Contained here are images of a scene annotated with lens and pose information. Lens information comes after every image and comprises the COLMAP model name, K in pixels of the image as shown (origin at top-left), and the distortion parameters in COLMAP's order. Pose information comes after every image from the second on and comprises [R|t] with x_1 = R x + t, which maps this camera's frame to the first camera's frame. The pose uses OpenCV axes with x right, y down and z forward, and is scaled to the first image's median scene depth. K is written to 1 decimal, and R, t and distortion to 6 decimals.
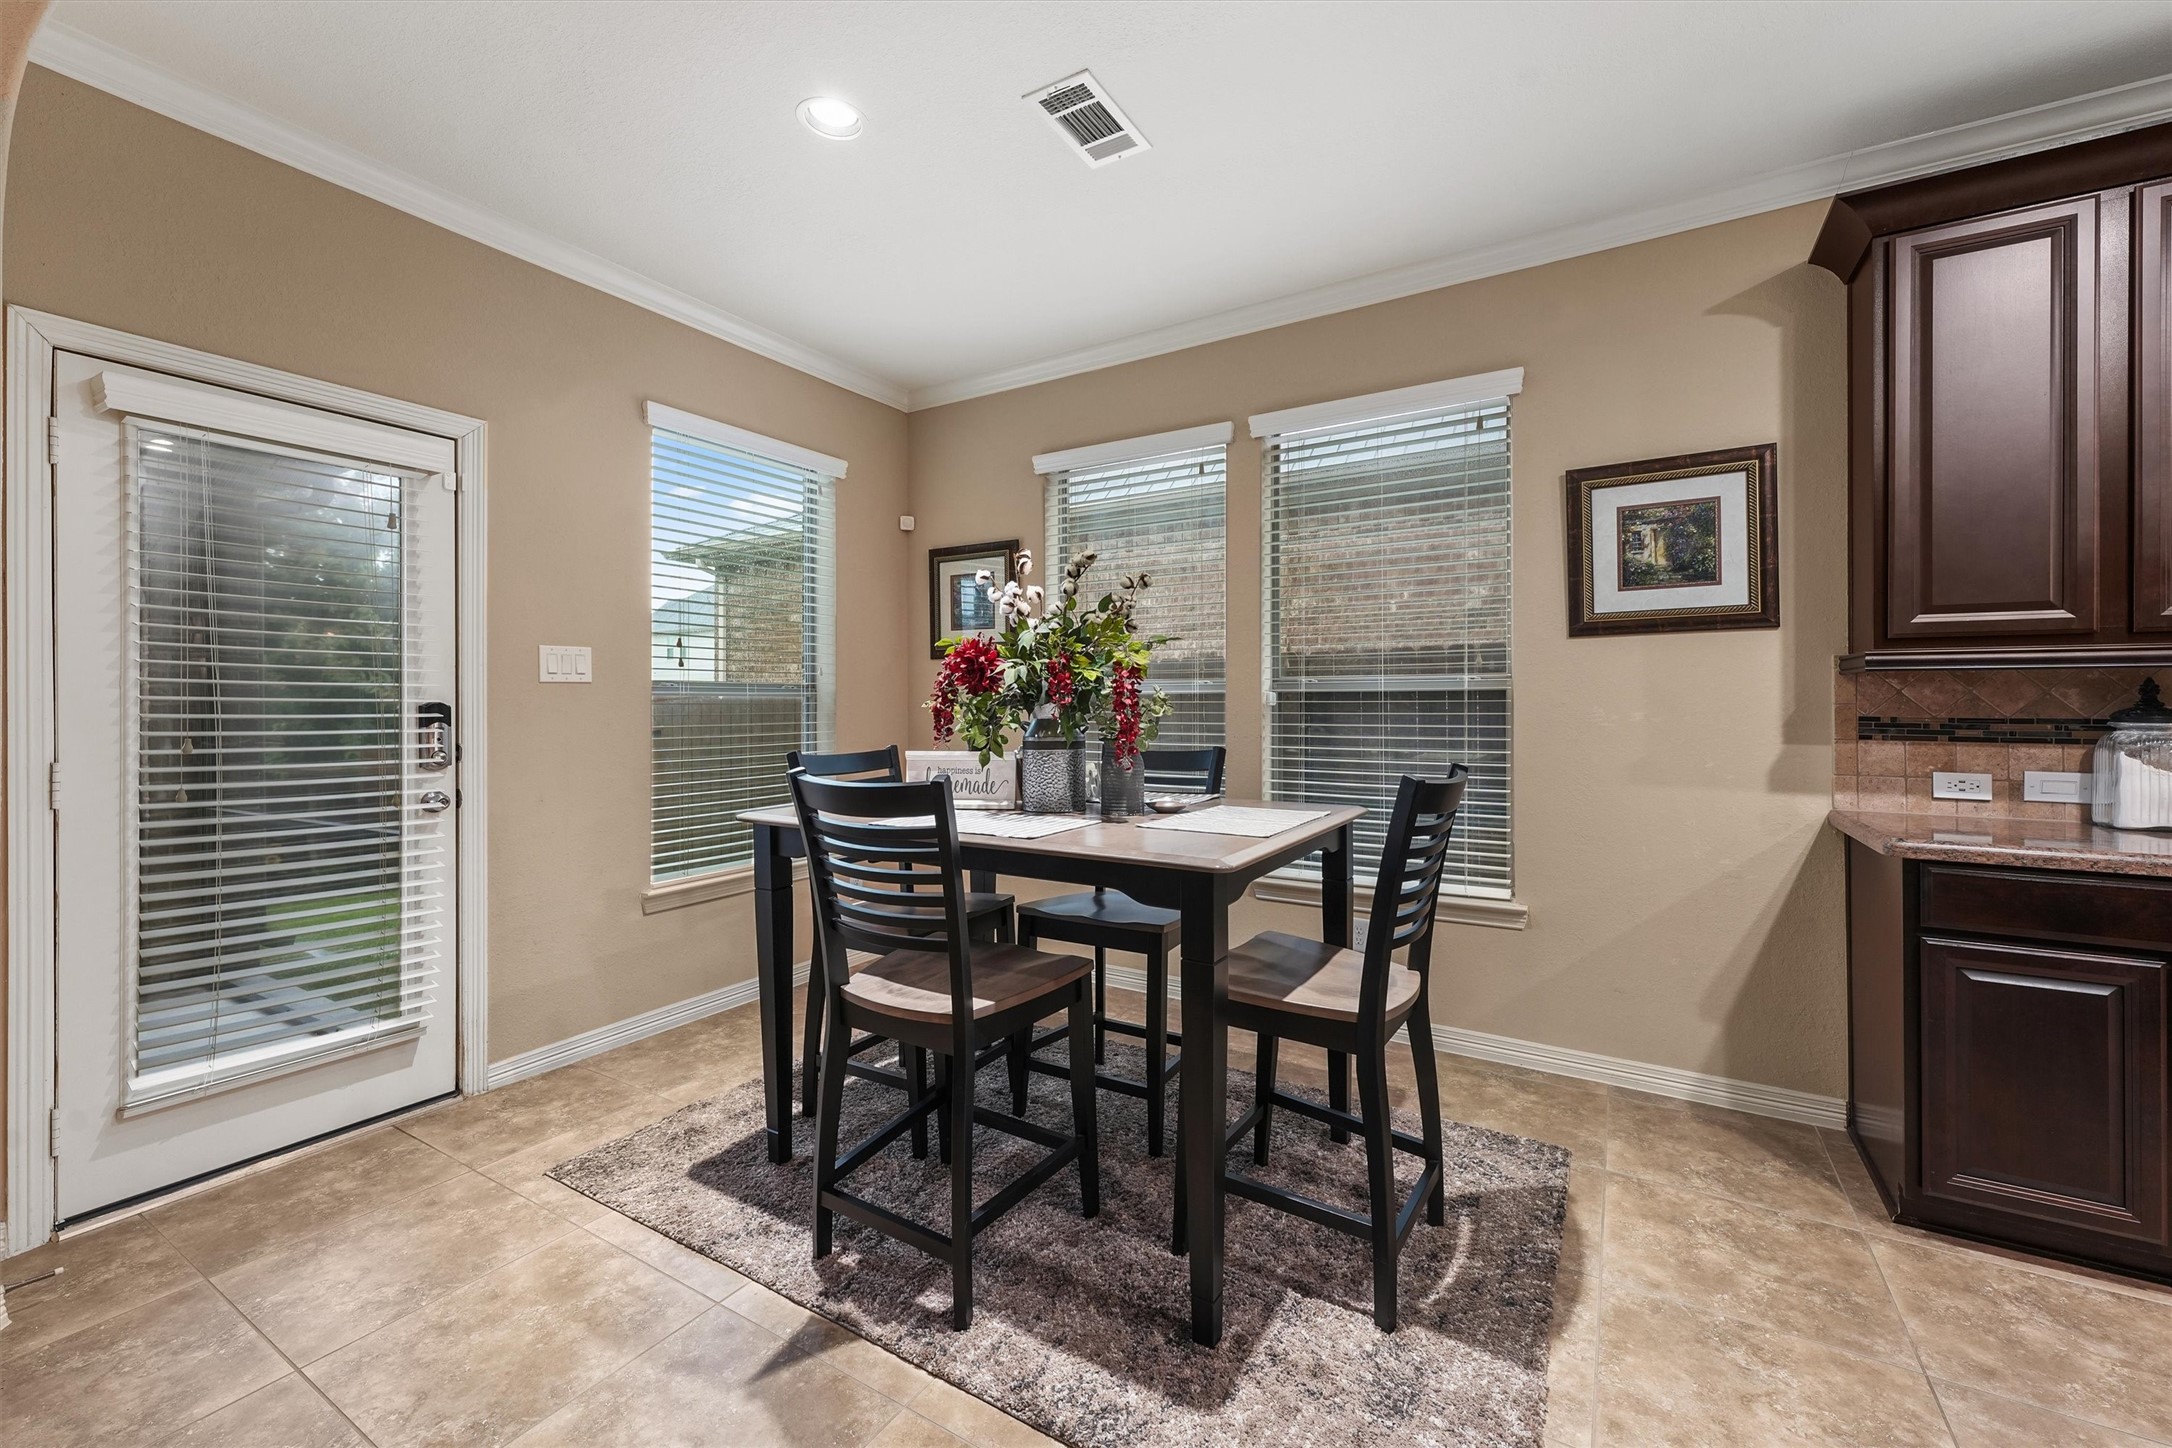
lens RADIAL K [[875.0, 0, 1094.0], [0, 875.0, 708.5], [0, 0, 1]] dist [0.002598, -0.000135]
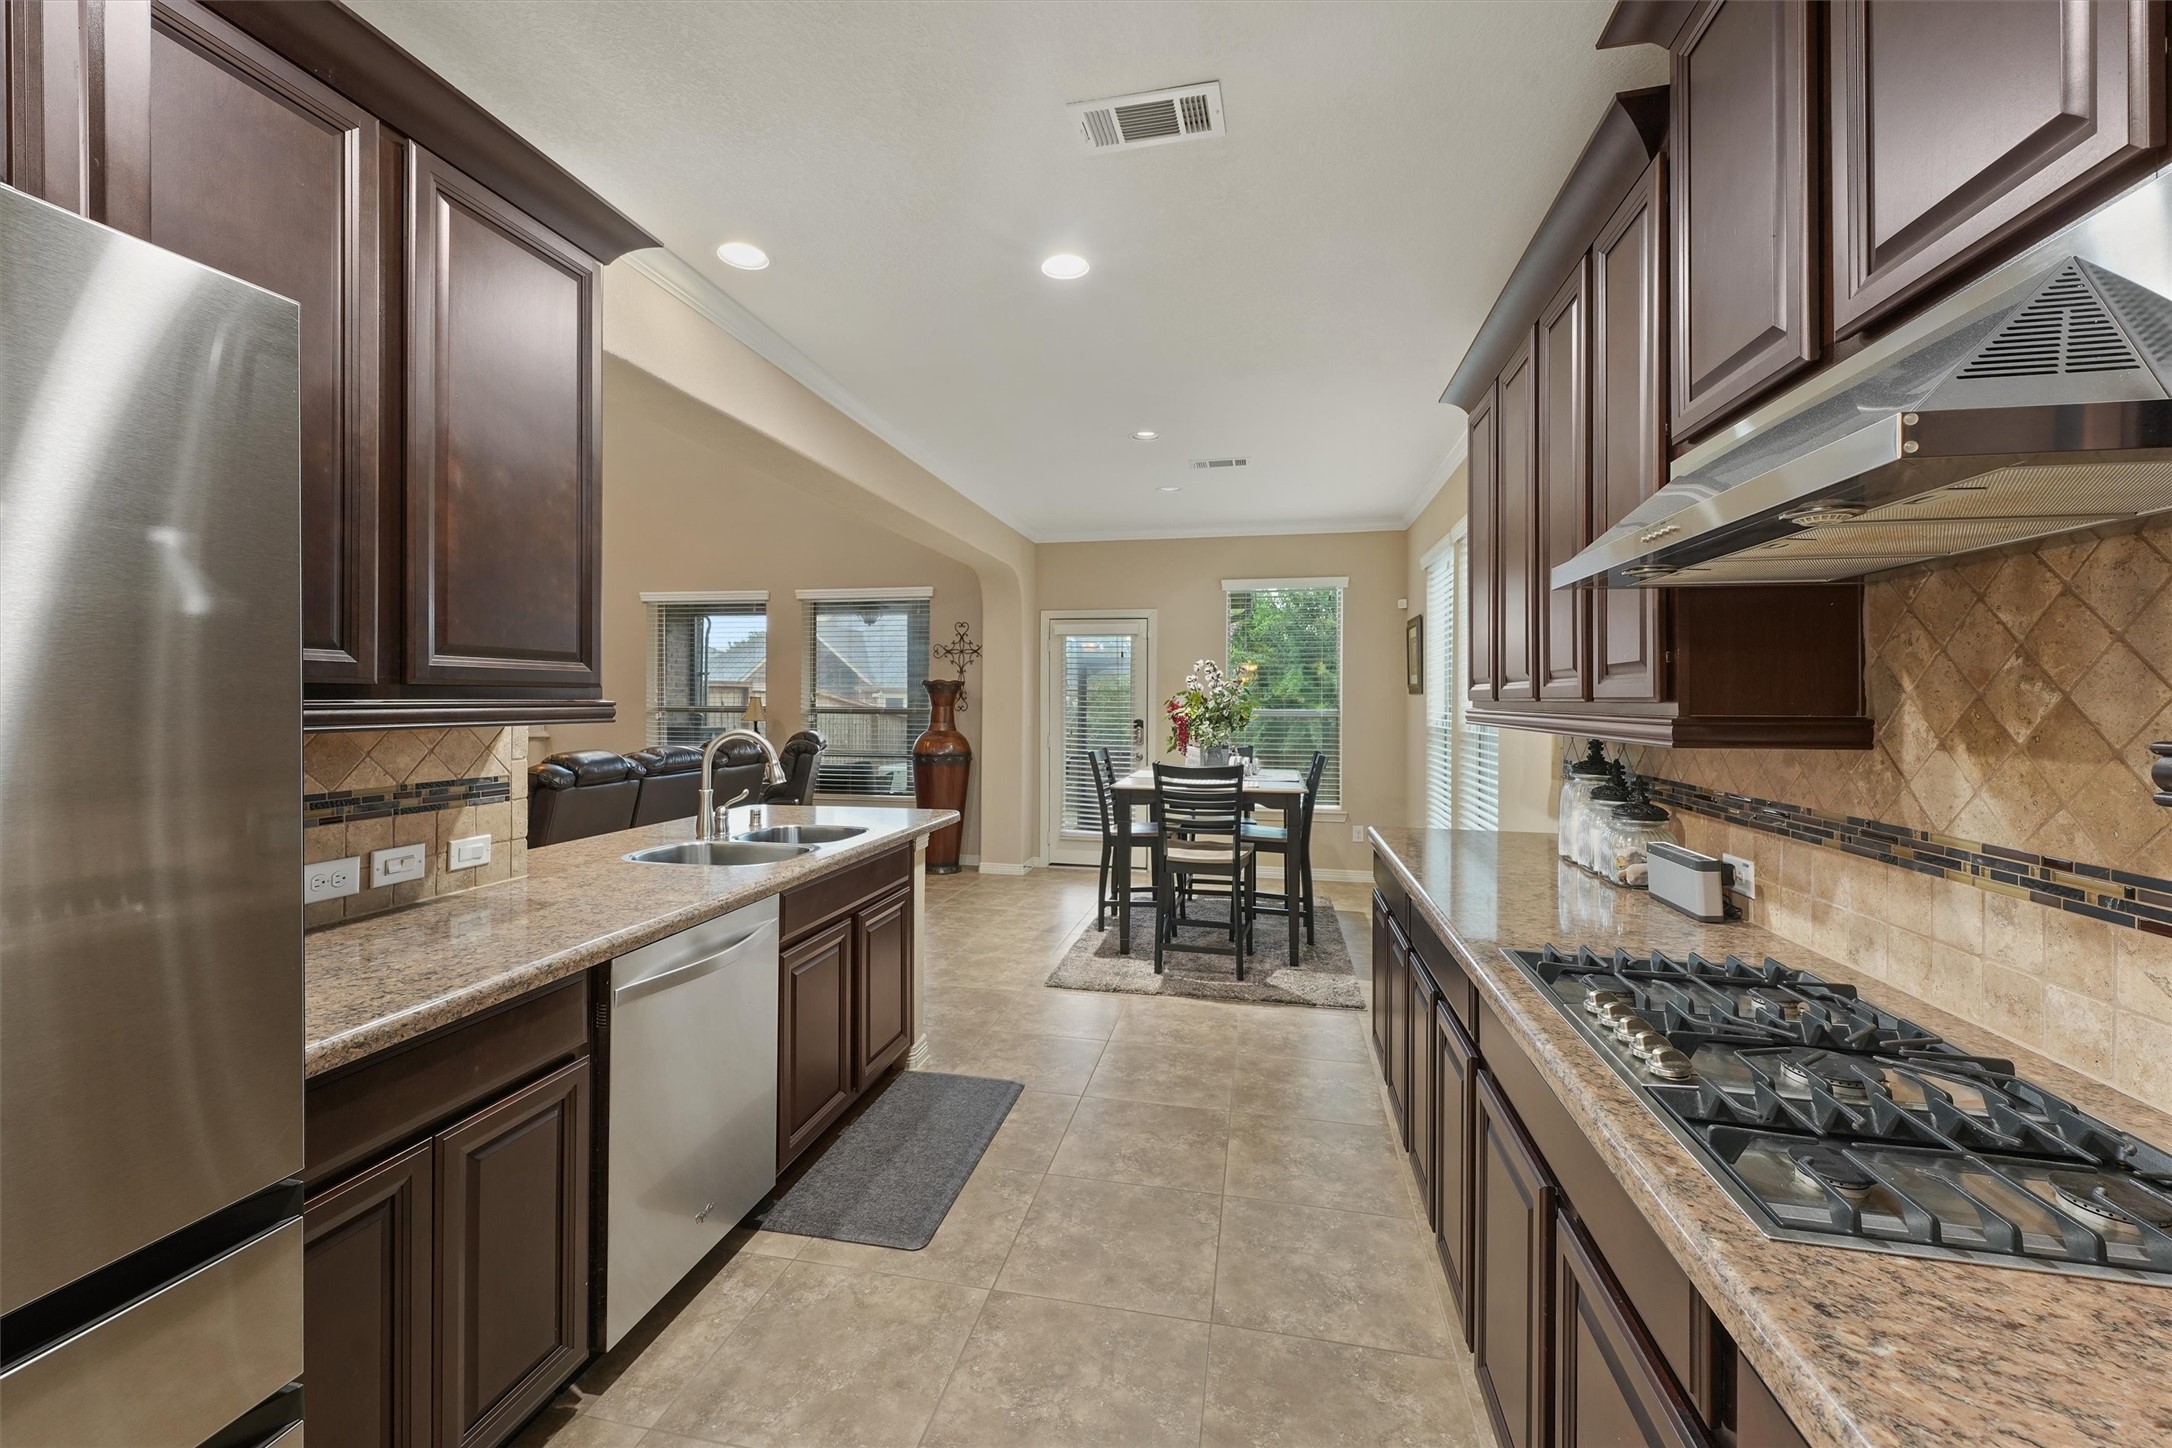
lens RADIAL K [[875.0, 0, 1094.0], [0, 875.0, 708.5], [0, 0, 1]] dist [0.002598, -0.000135]
pose [[0.338182, 0.011495, -0.941011, 1.830861], [-0.008371, 0.999923, 0.009207, -0.068887], [0.941044, 0.004764, 0.338252, -0.040317]]
